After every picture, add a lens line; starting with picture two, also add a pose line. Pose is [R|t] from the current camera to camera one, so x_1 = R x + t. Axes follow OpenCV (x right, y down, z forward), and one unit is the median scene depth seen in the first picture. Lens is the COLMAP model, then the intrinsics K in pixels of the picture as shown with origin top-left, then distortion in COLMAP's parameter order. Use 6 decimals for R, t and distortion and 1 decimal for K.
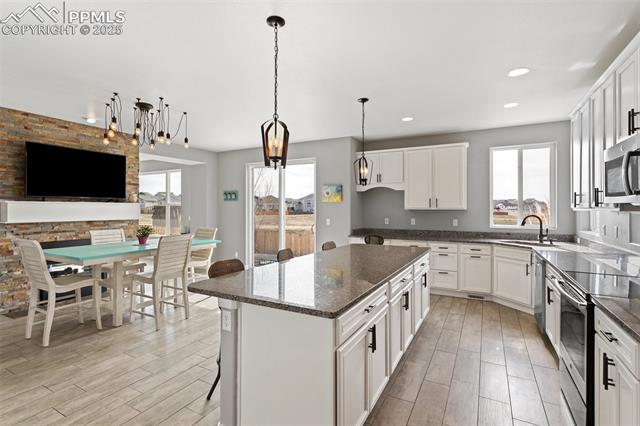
lens RADIAL K [[303.5, 0, 322.2], [0, 303.5, 207.5], [0, 0, 1]] dist [-0.000181, 0.001463]
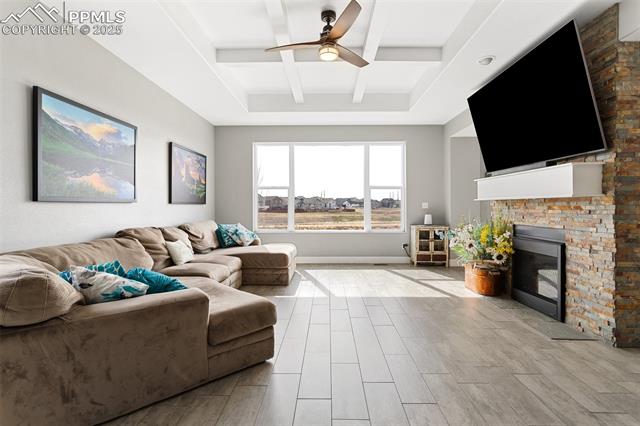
lens RADIAL K [[320.2, 0, 319.3], [0, 320.2, 211.5], [0, 0, 1]] dist [0.001643, -0.000039]
pose [[0.892453, -0.008335, 0.451063, -1.804211], [0.000366, 0.999842, 0.017750, 0.059185], [-0.451140, -0.015676, 0.892316, 0.668265]]
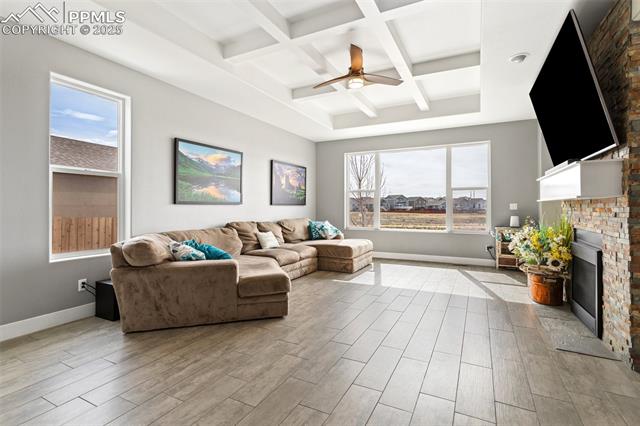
lens RADIAL K [[303.5, 0, 321.1], [0, 303.5, 207.8], [0, 0, 1]] dist [-0.000181, 0.001463]
pose [[0.999904, 0.001131, 0.013836, -1.567280], [-0.001201, 0.999986, 0.005063, 0.057363], [-0.013830, -0.005079, 0.999891, 0.472005]]
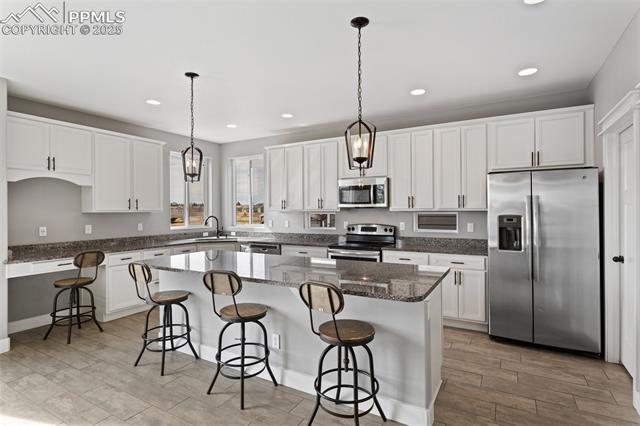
lens RADIAL K [[320.2, 0, 315.9], [0, 320.2, 211.7], [0, 0, 1]] dist [0.001643, -0.000039]
pose [[0.031282, -0.002907, 0.999506, -0.588488], [0.001652, 0.999995, 0.002857, 0.003868], [-0.999509, 0.001561, 0.031286, 0.548335]]
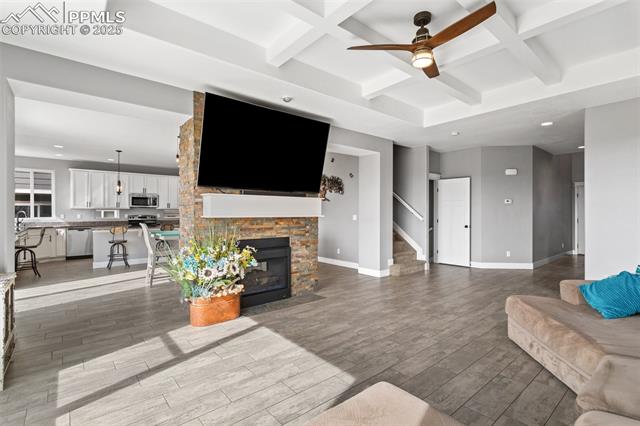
lens RADIAL K [[303.5, 0, 323.9], [0, 303.5, 210.8], [0, 0, 1]] dist [-0.000181, 0.001463]
pose [[-0.931743, -0.000206, 0.363117, -1.500232], [-0.002417, 0.999981, -0.005636, 0.027029], [-0.363109, -0.006129, -0.931726, 1.948475]]
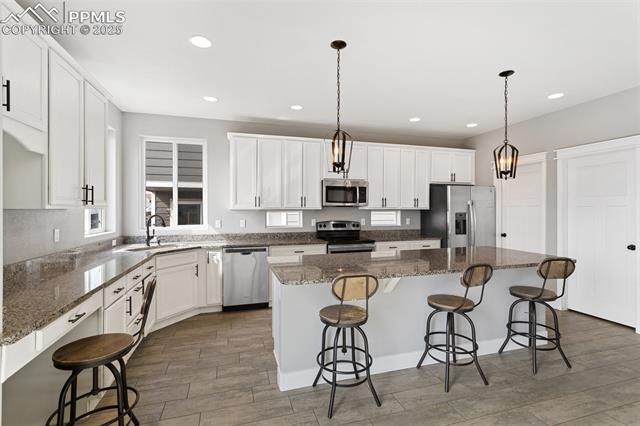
lens RADIAL K [[303.5, 0, 316.1], [0, 303.5, 207.7], [0, 0, 1]] dist [-0.000181, 0.001463]
pose [[-0.702154, 0.005077, 0.712007, -0.262869], [-0.002827, 0.999947, -0.009918, 0.010231], [-0.712020, -0.008977, -0.702102, 1.264112]]
